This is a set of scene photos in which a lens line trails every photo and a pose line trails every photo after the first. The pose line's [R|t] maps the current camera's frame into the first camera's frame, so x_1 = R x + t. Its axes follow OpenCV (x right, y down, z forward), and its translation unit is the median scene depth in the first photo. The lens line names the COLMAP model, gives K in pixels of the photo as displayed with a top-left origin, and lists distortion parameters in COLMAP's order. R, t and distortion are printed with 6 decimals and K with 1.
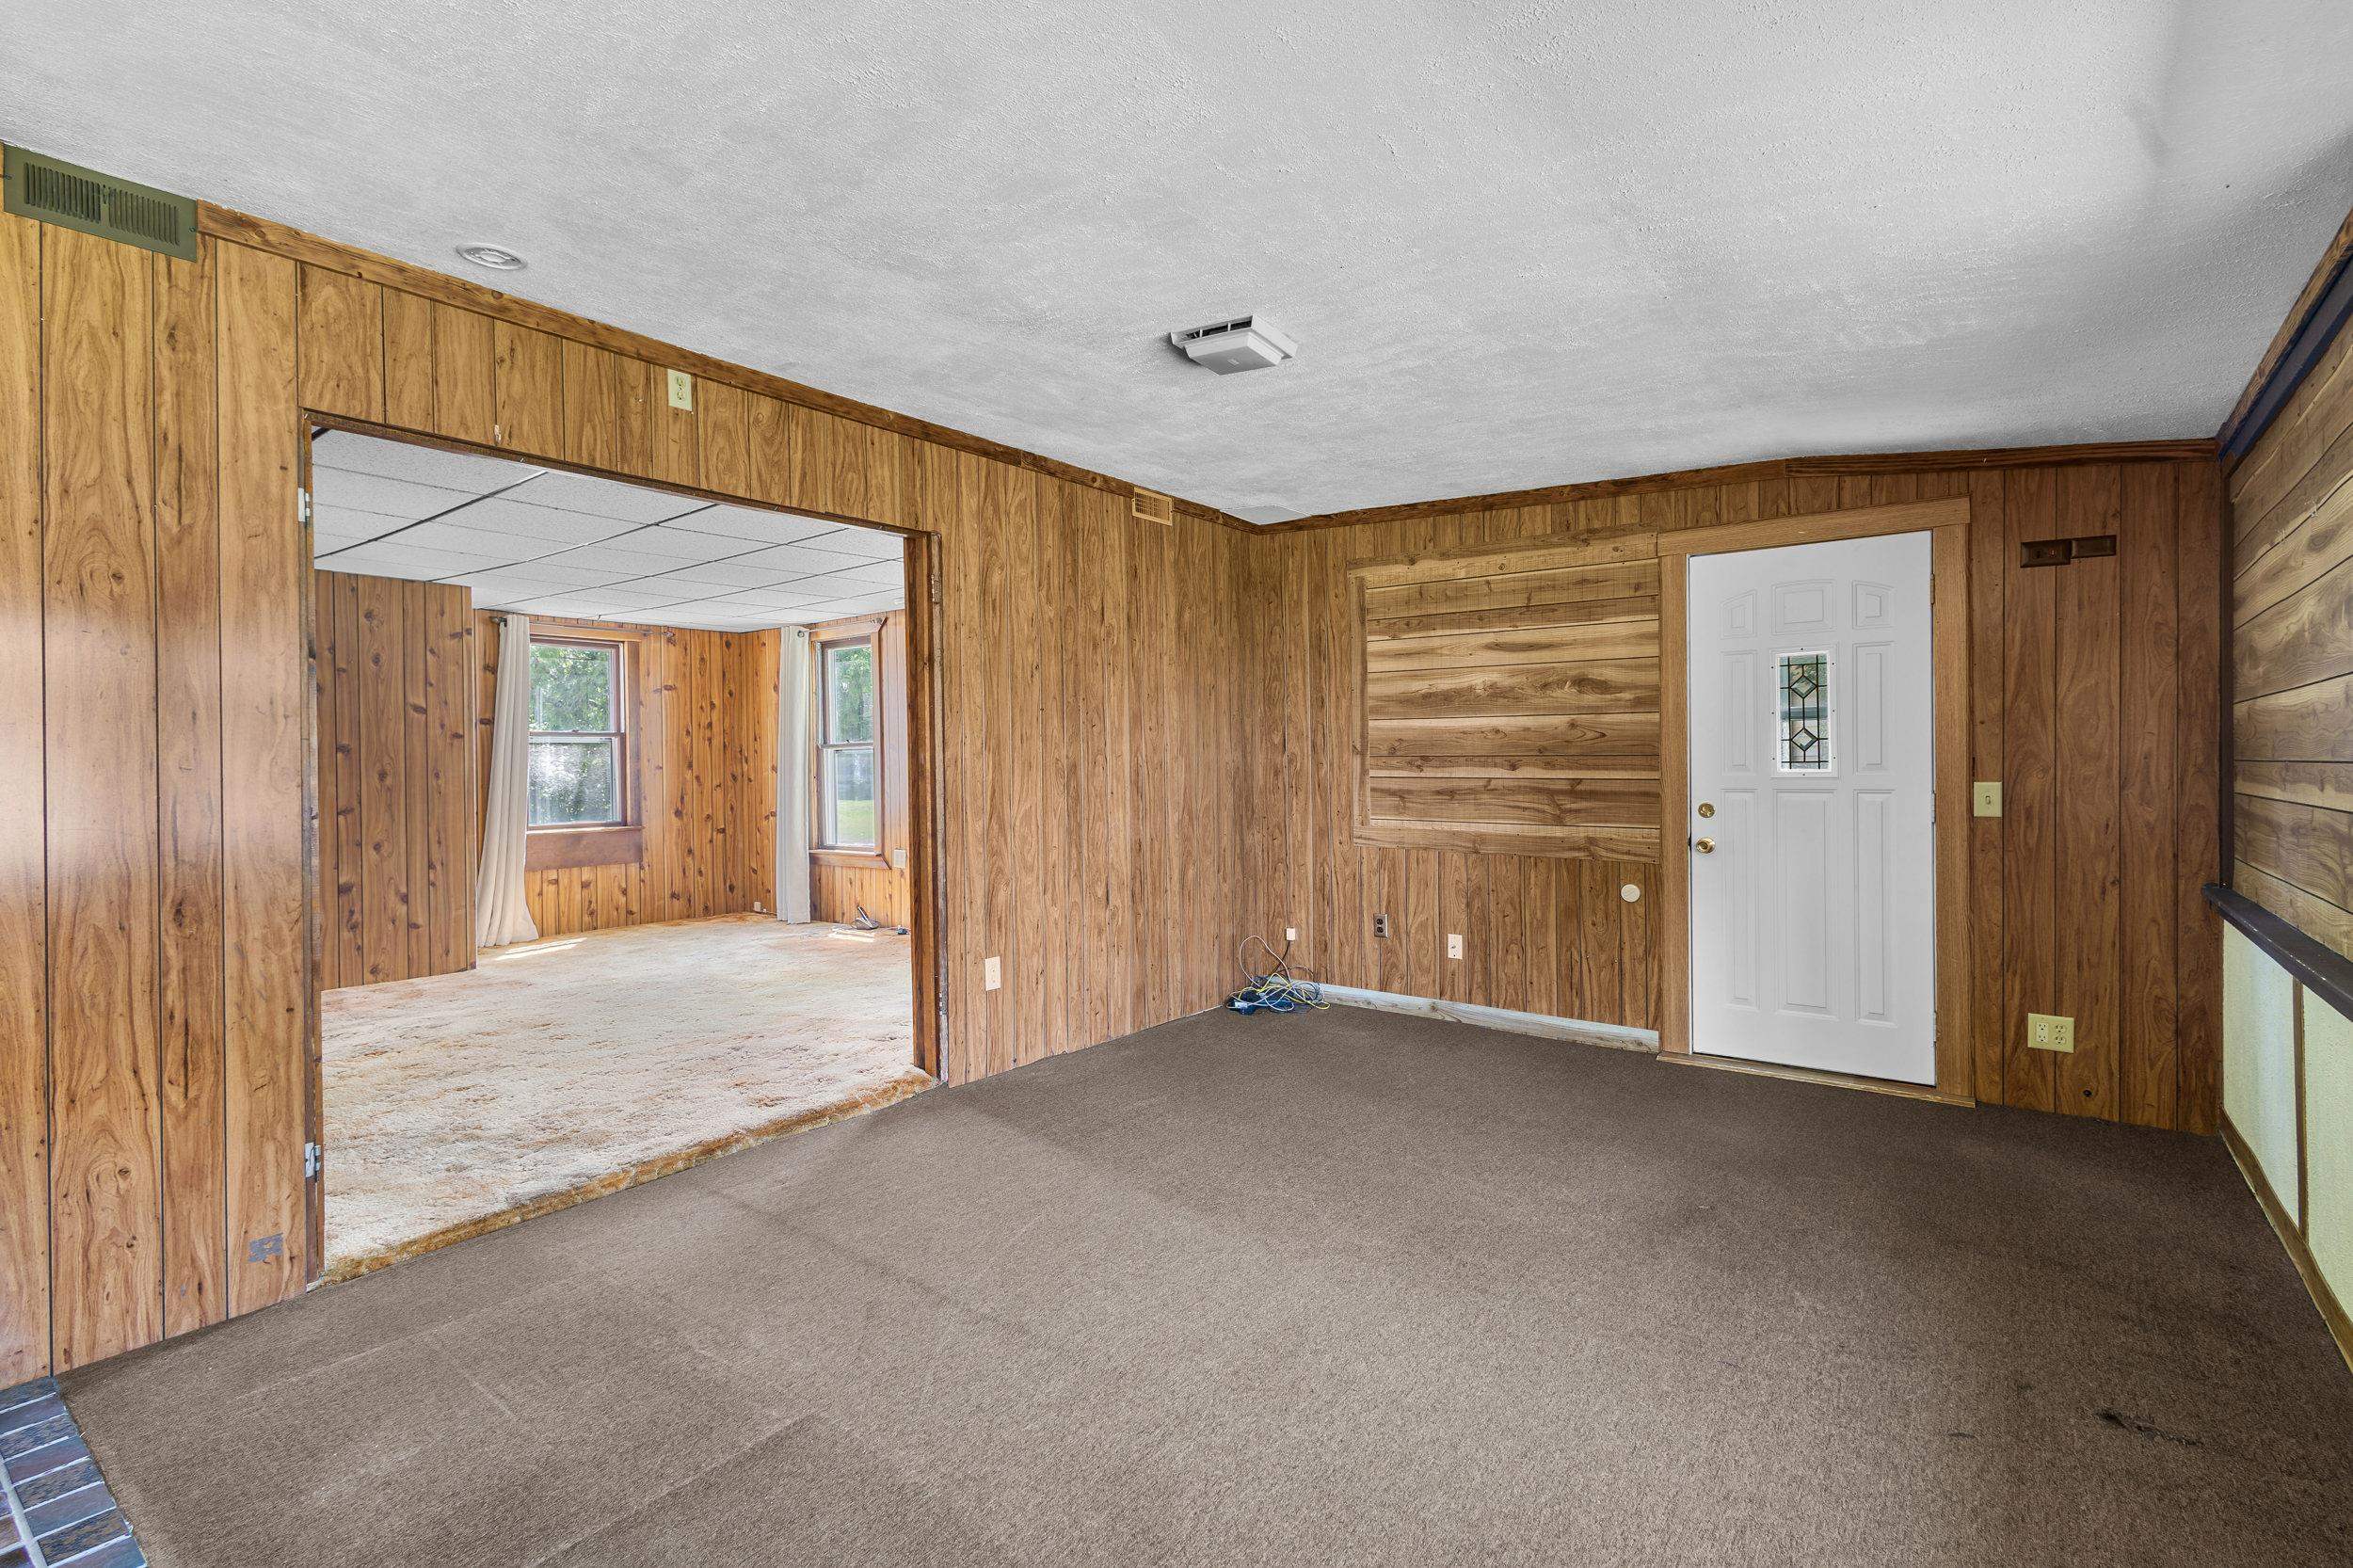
lens RADIAL K [[1087.5, 0, 1171.0], [0, 1087.5, 769.9], [0, 0, 1]] dist [0.009786, -0.003464]
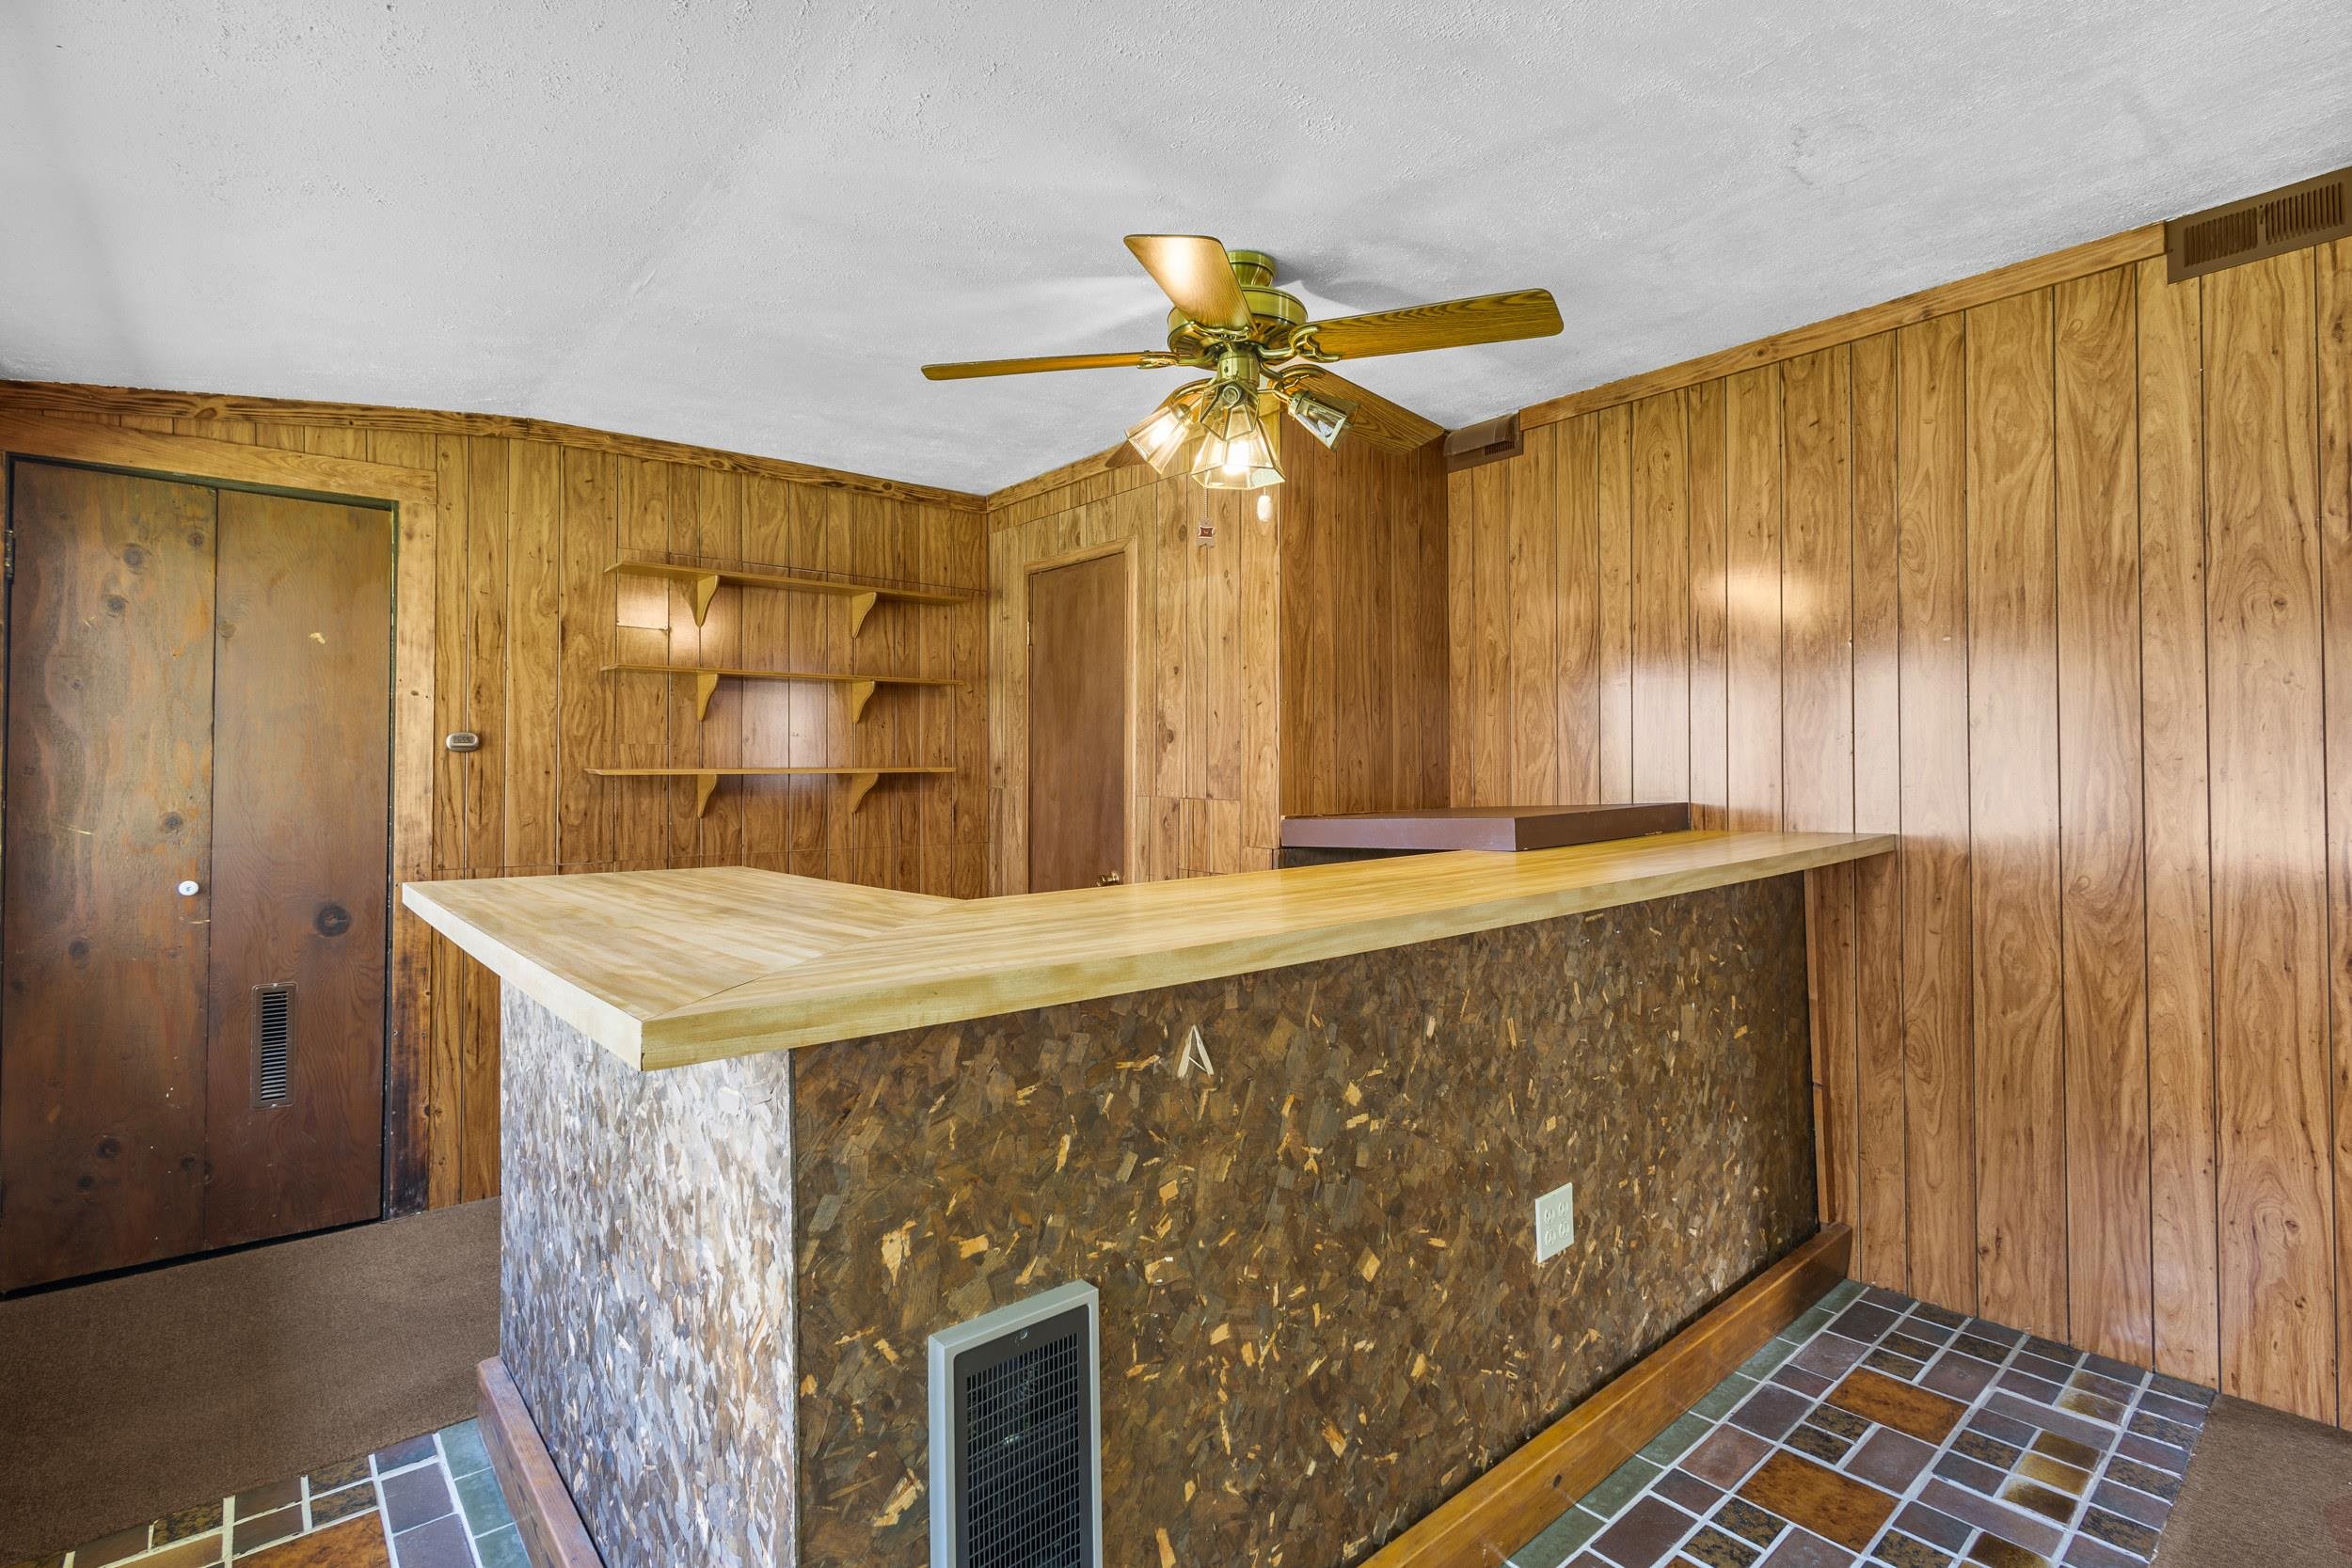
lens RADIAL K [[1087.0, 0, 1173.7], [0, 1087.0, 771.7], [0, 0, 1]] dist [0.009786, -0.003464]
pose [[-0.208882, 0.003253, -0.977935, 0.079765], [0.005619, 0.999982, 0.002126, -0.015778], [0.977925, -0.005051, -0.208897, 0.109679]]
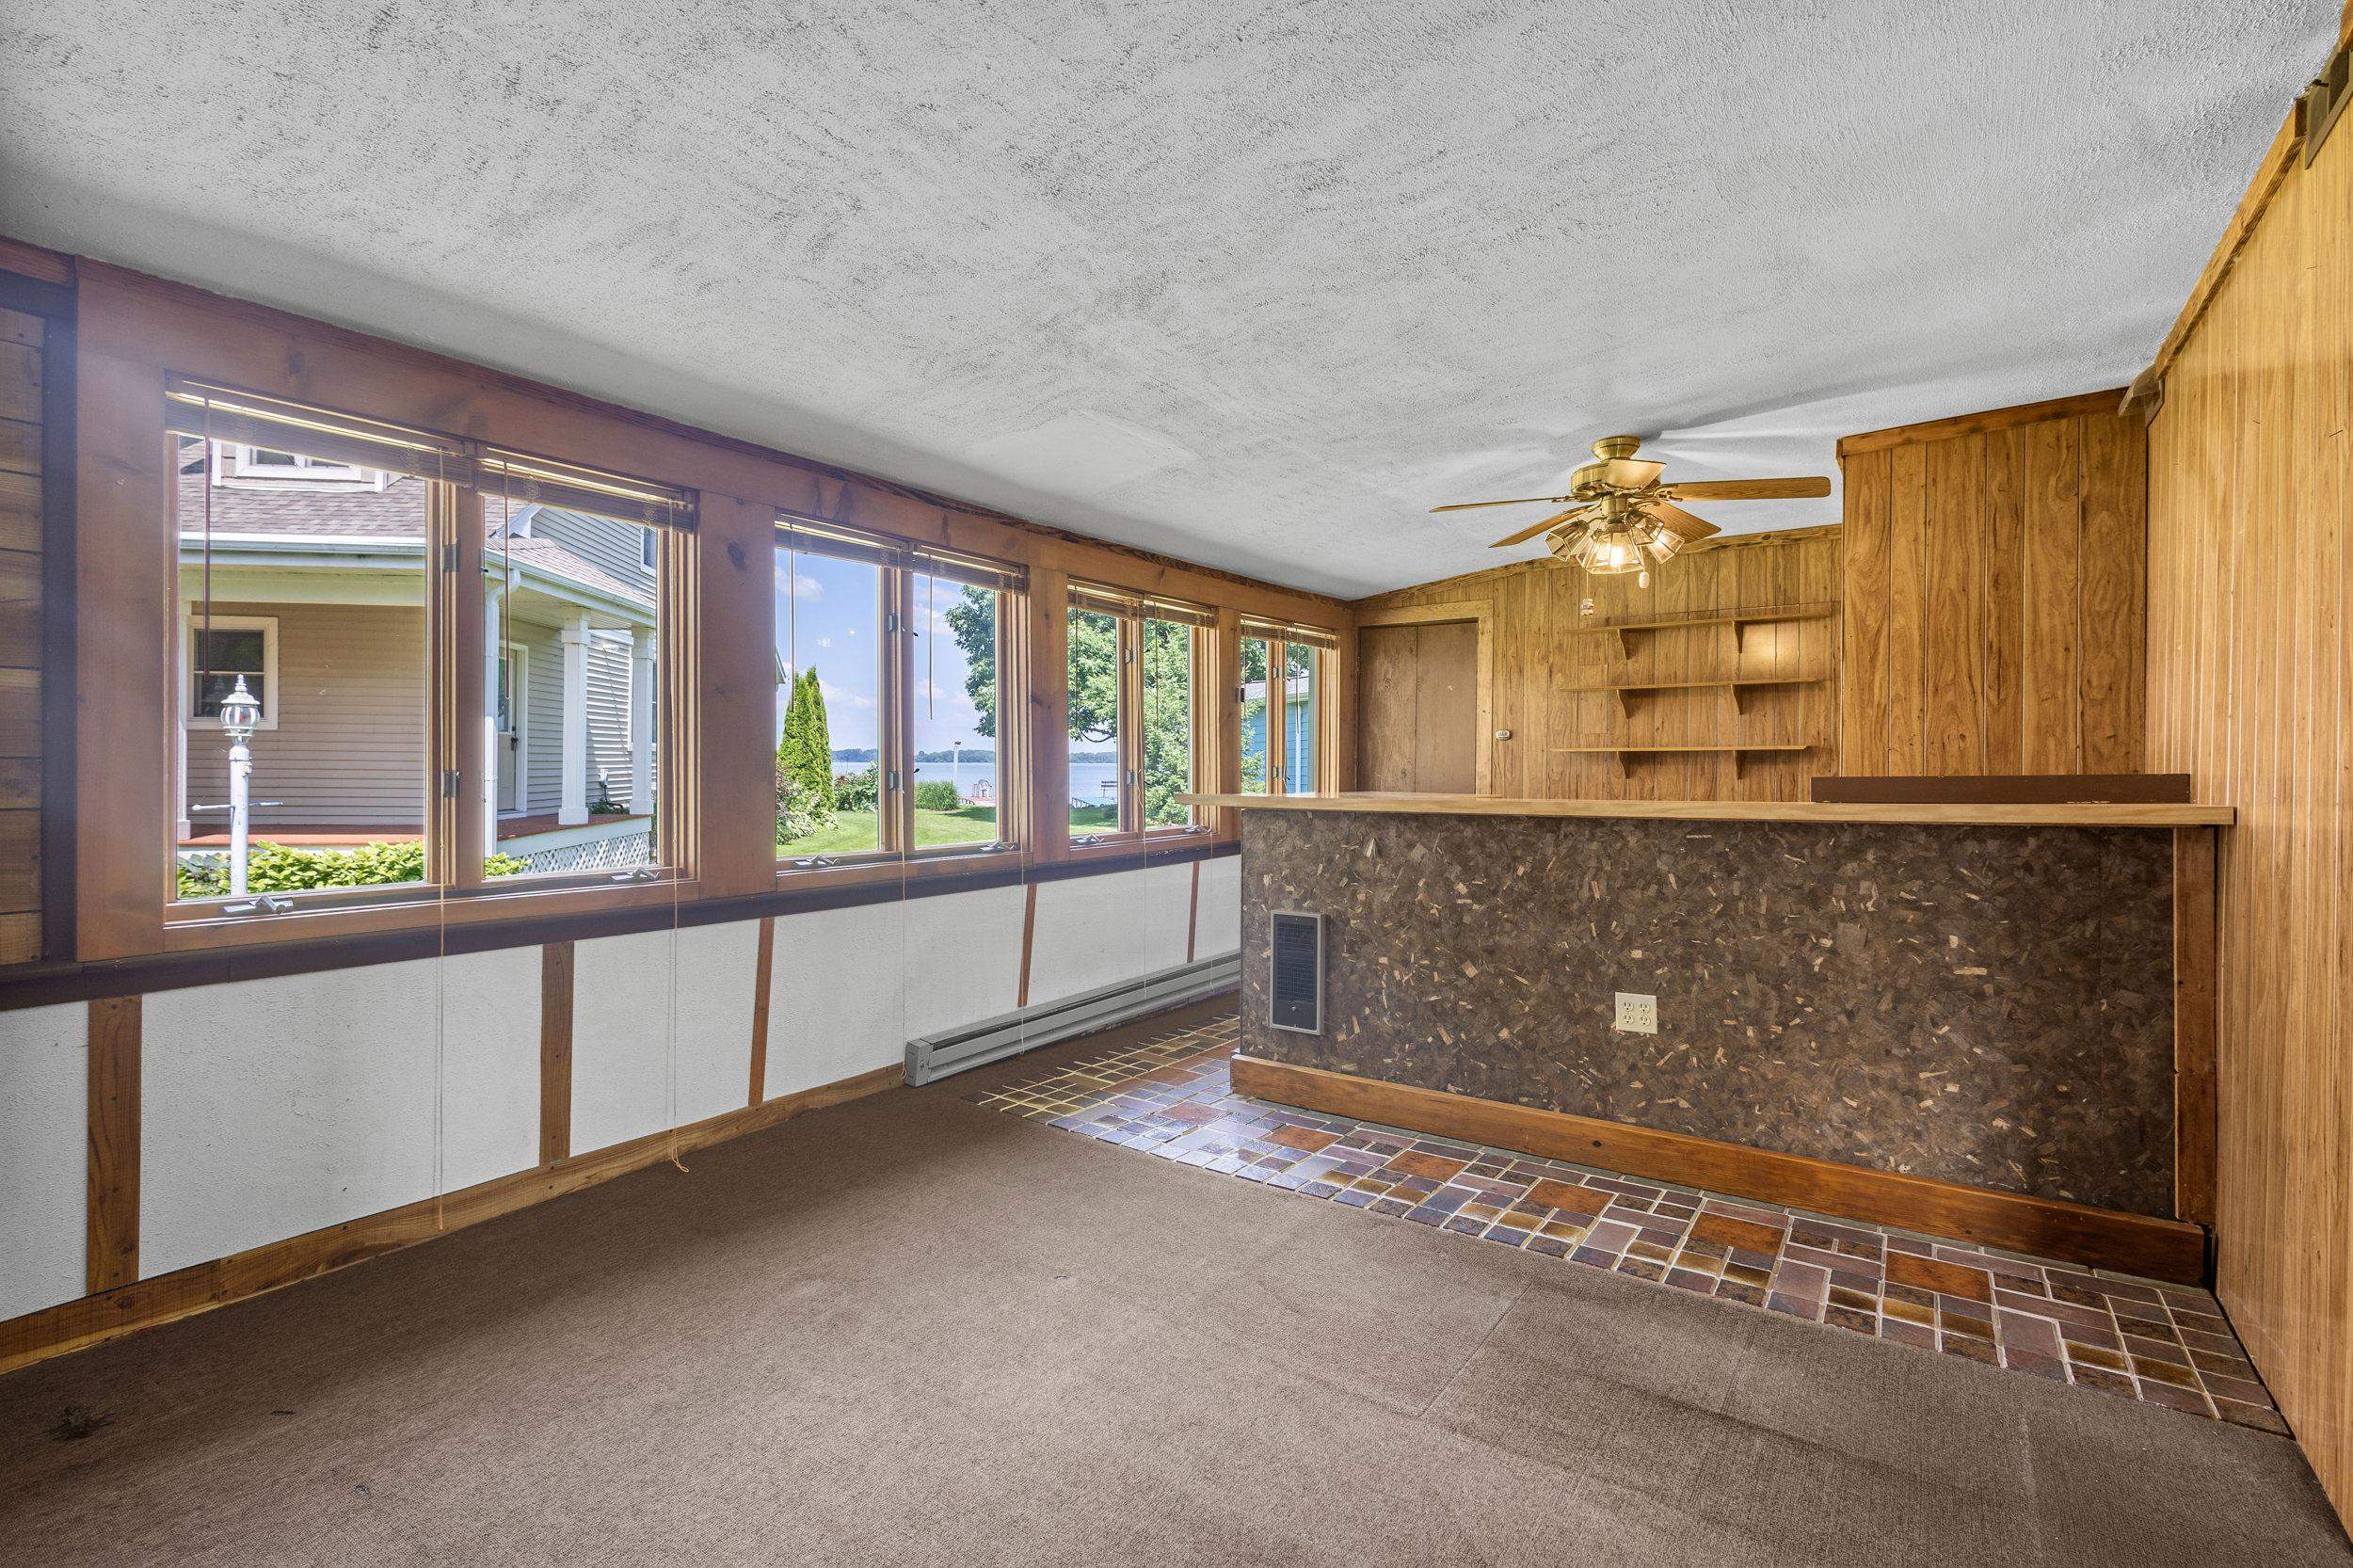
lens RADIAL K [[1087.5, 0, 1178.1], [0, 1087.5, 761.5], [0, 0, 1]] dist [0.009786, -0.003464]
pose [[-0.998778, -0.001043, -0.049417, -0.024349], [-0.000944, 0.999997, -0.002031, -0.000997], [0.049419, -0.001982, -0.998776, 0.784808]]
